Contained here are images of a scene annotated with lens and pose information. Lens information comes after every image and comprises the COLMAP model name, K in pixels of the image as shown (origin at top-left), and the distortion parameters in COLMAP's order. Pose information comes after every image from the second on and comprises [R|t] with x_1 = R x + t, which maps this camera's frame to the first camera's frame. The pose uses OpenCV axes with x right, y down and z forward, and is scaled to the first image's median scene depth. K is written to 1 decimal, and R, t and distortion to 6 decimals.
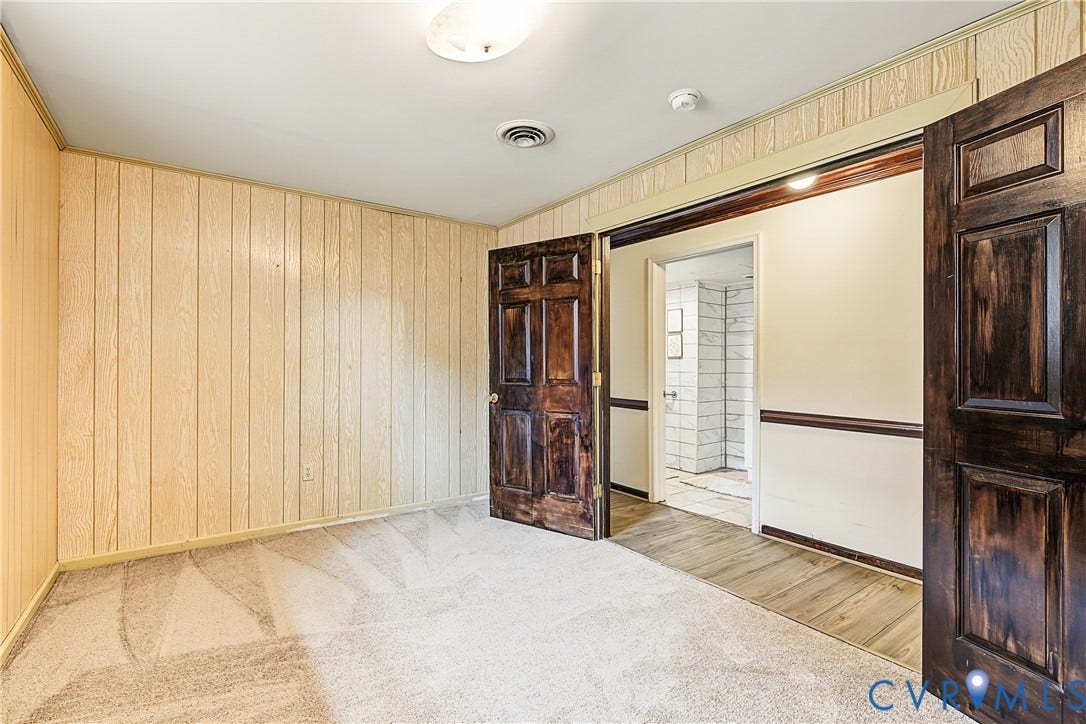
lens RADIAL K [[551.2, 0, 543.0], [0, 551.2, 362.0], [0, 0, 1]] dist [-0.000638, -0.000033]
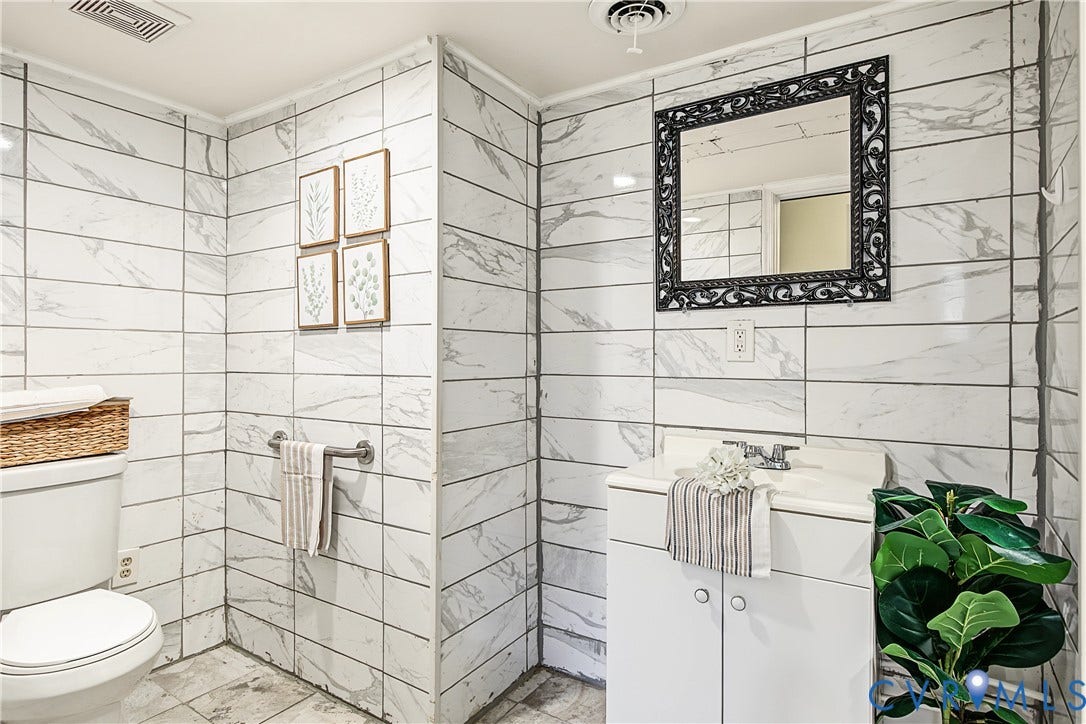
lens RADIAL K [[551.2, 0, 543.0], [0, 551.2, 362.0], [0, 0, 1]] dist [-0.000638, -0.000033]
pose [[0.960797, -0.005558, 0.277198, 0.246133], [0.002955, 0.999948, 0.009805, 0.008982], [-0.277238, -0.008602, 0.960763, 0.695375]]
